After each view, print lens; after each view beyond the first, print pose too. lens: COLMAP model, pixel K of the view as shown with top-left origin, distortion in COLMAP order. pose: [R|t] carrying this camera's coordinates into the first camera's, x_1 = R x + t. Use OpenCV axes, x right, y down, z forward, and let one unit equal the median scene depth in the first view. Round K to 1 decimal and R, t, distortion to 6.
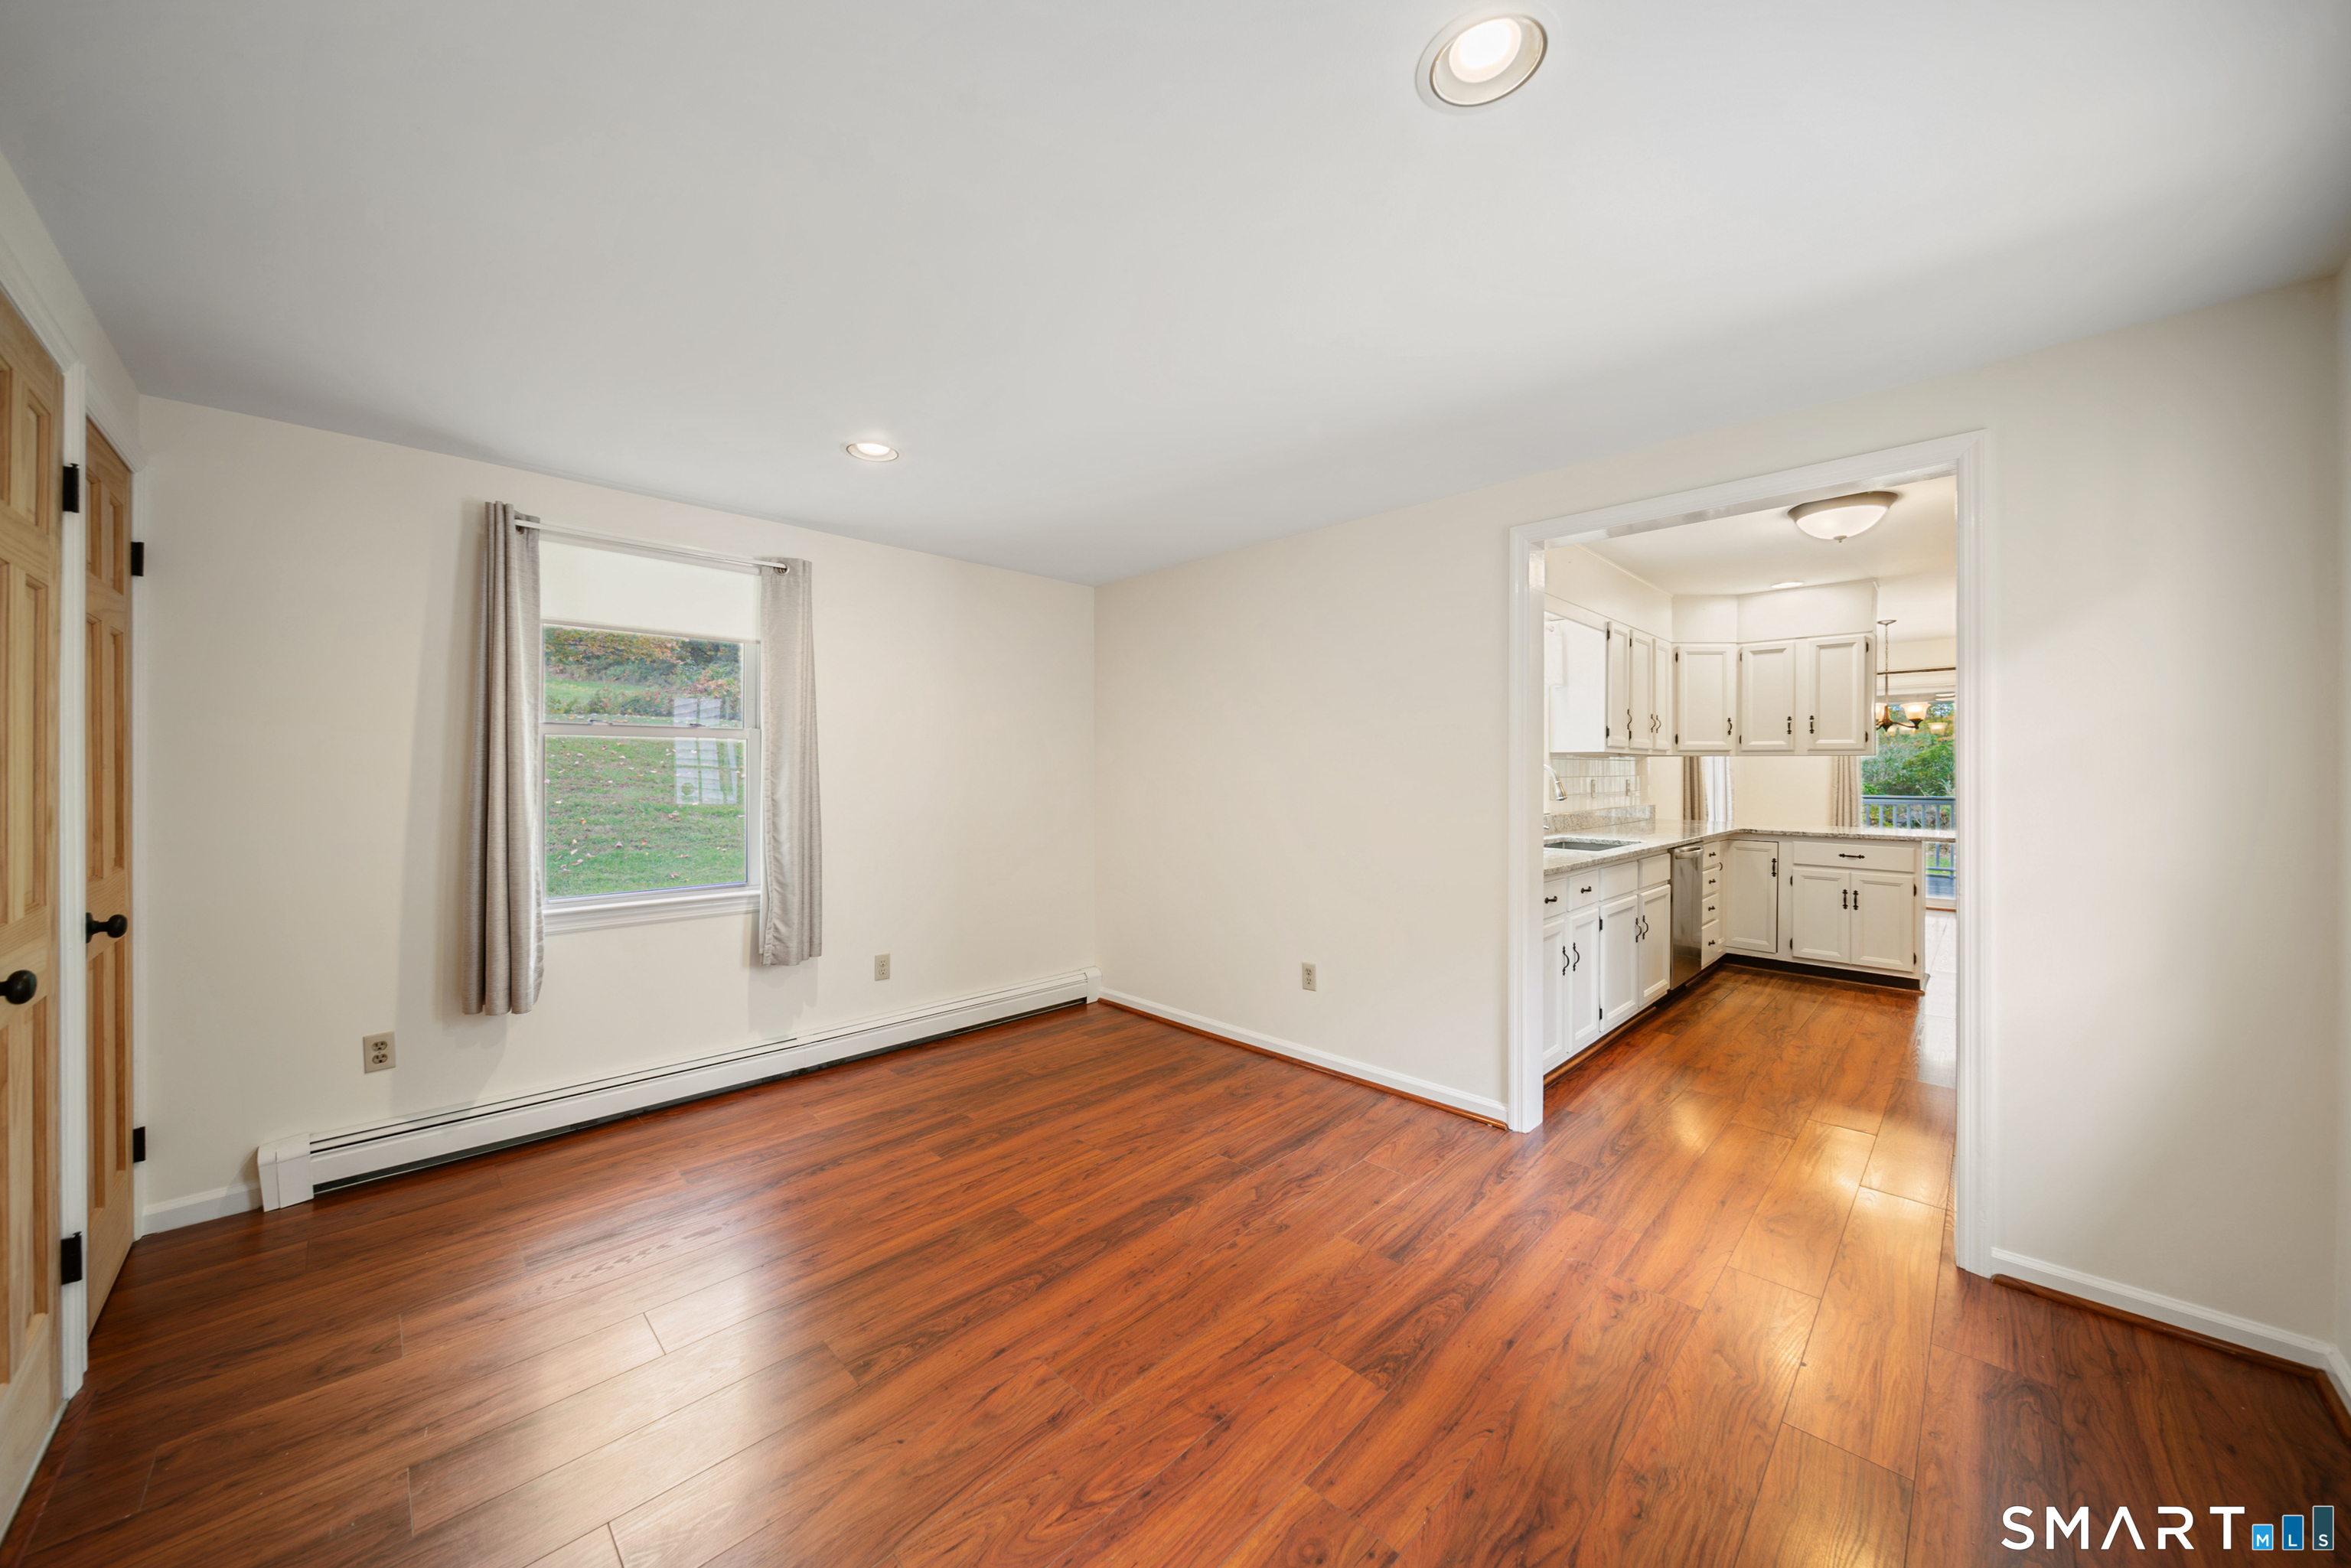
lens RADIAL K [[823.5, 0, 1161.8], [0, 823.5, 771.1], [0, 0, 1]] dist [-0.000273, -0.000108]
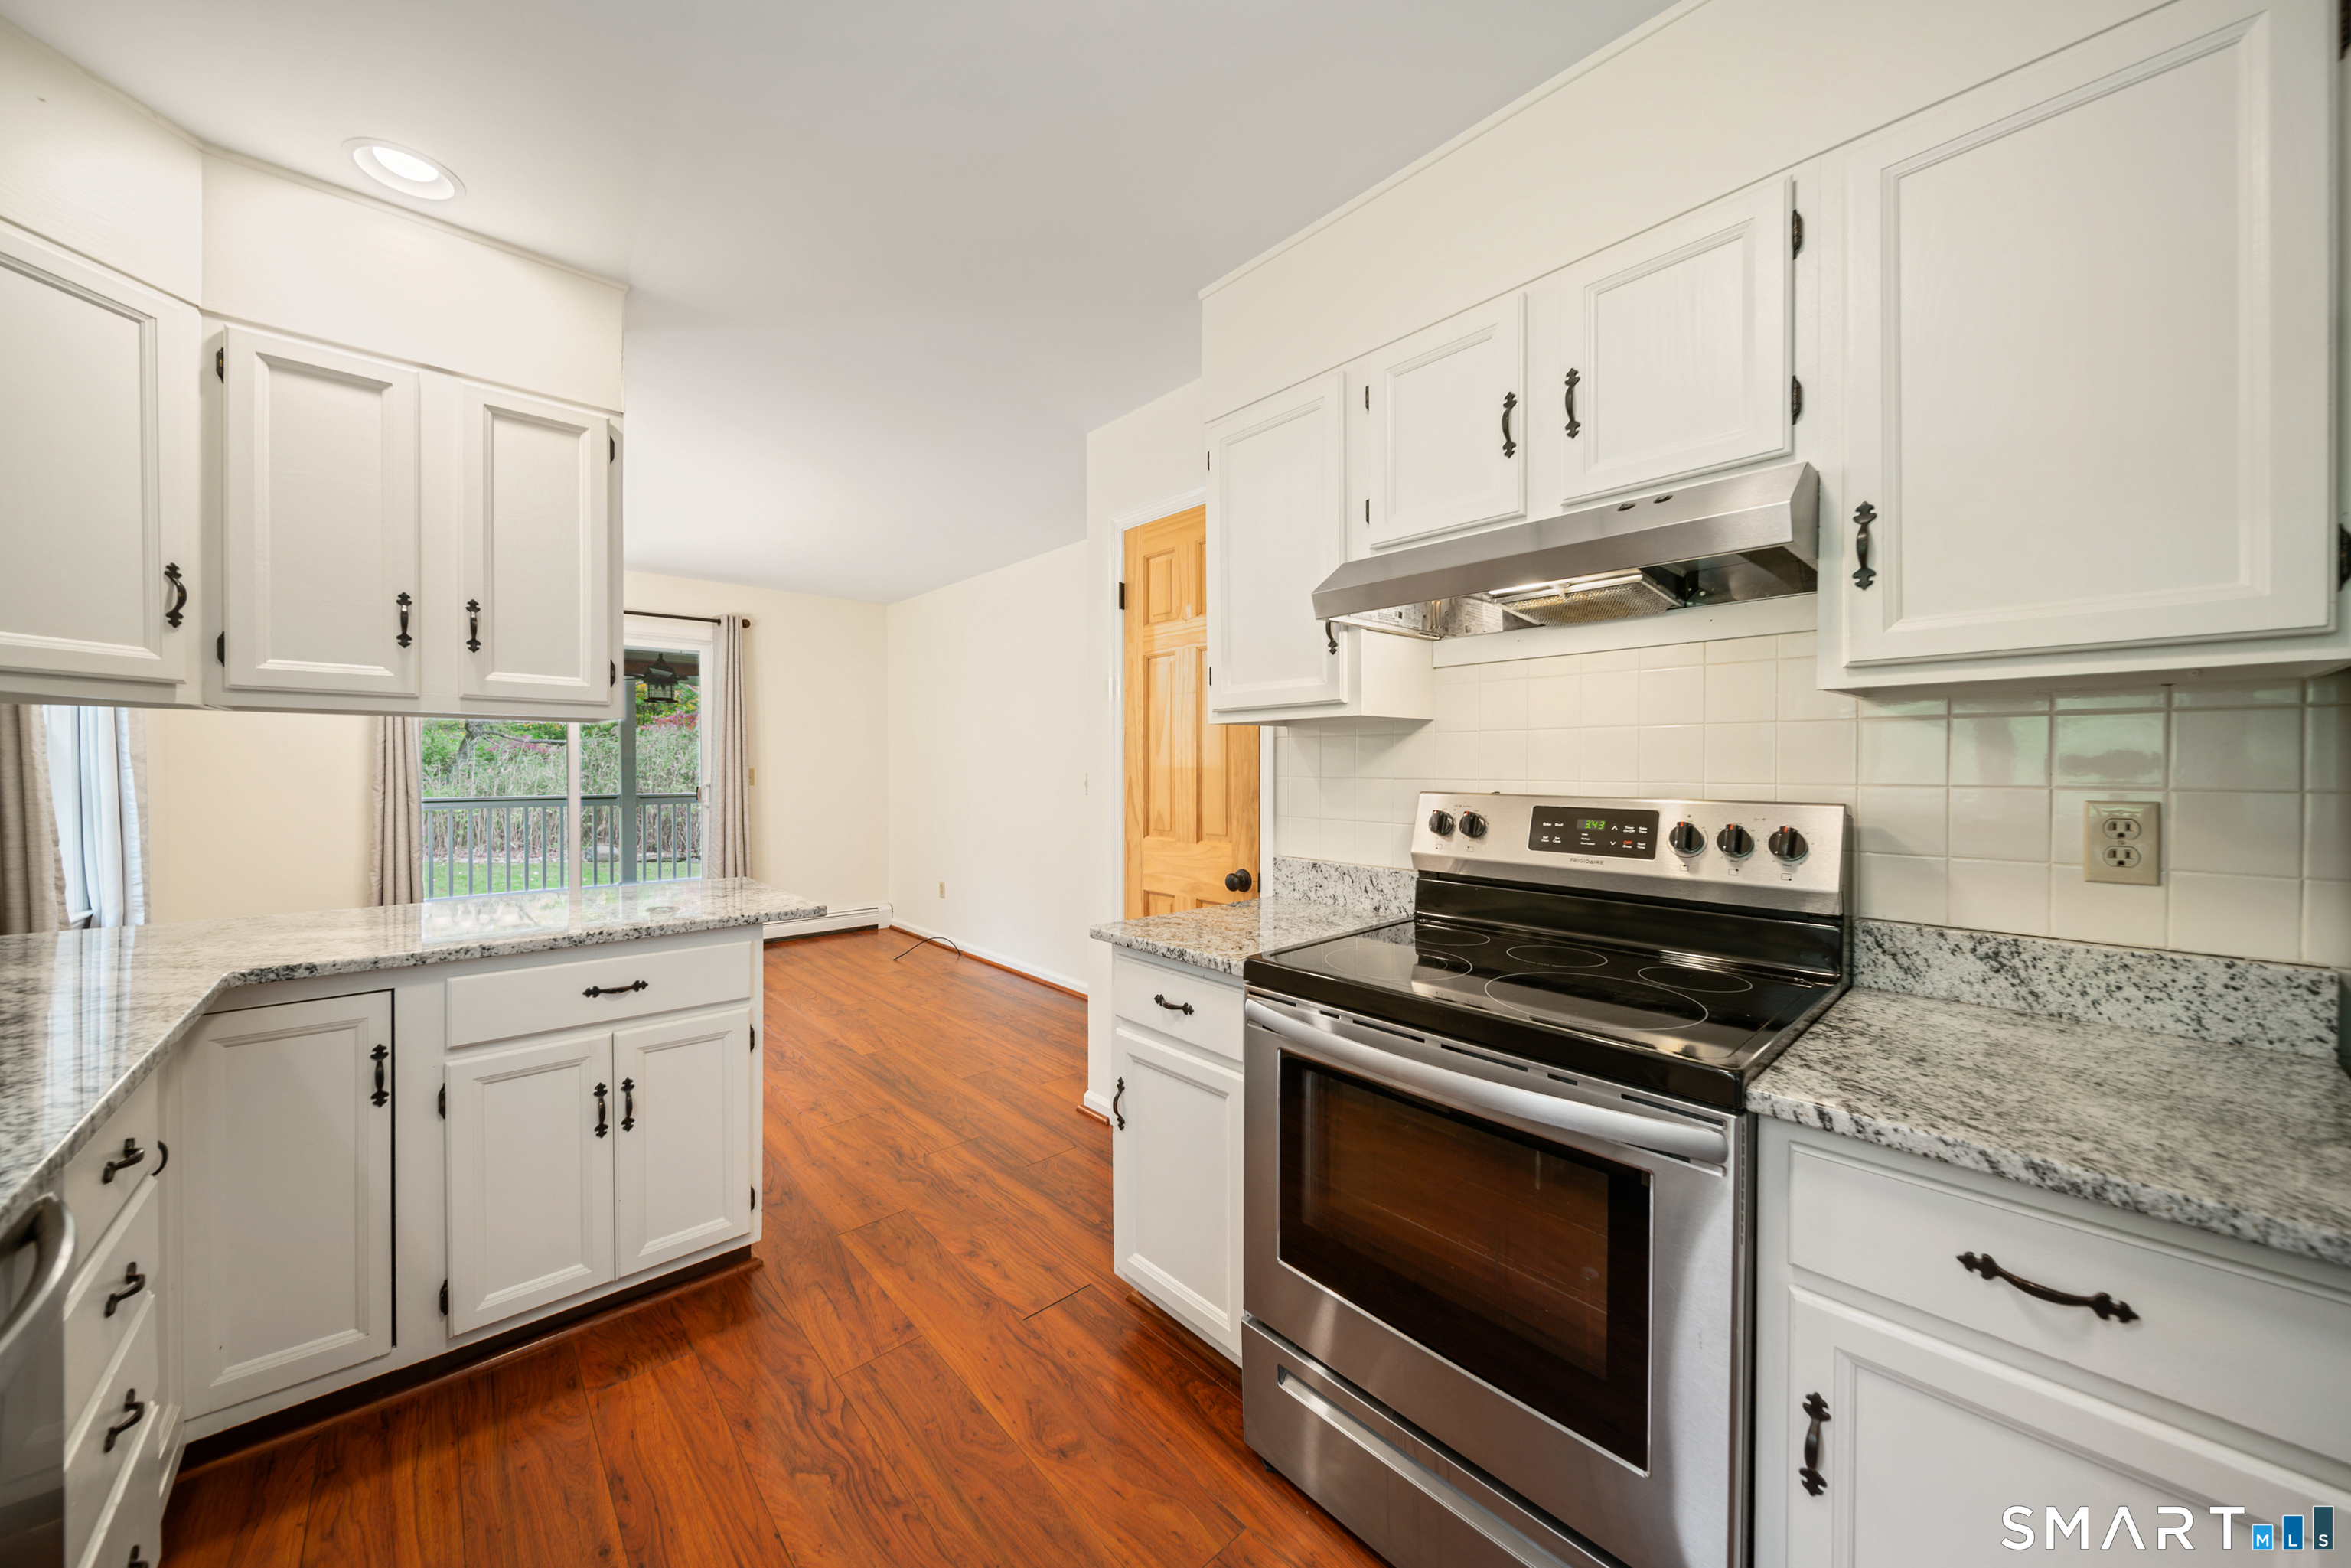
lens RADIAL K [[823.5, 0, 1161.8], [0, 823.5, 771.1], [0, 0, 1]] dist [-0.000273, -0.000108]
pose [[0.059302, -0.014121, 0.998140, 0.460738], [0.000342, 0.999900, 0.014126, 0.001057], [-0.998240, -0.000496, 0.059301, 0.695720]]
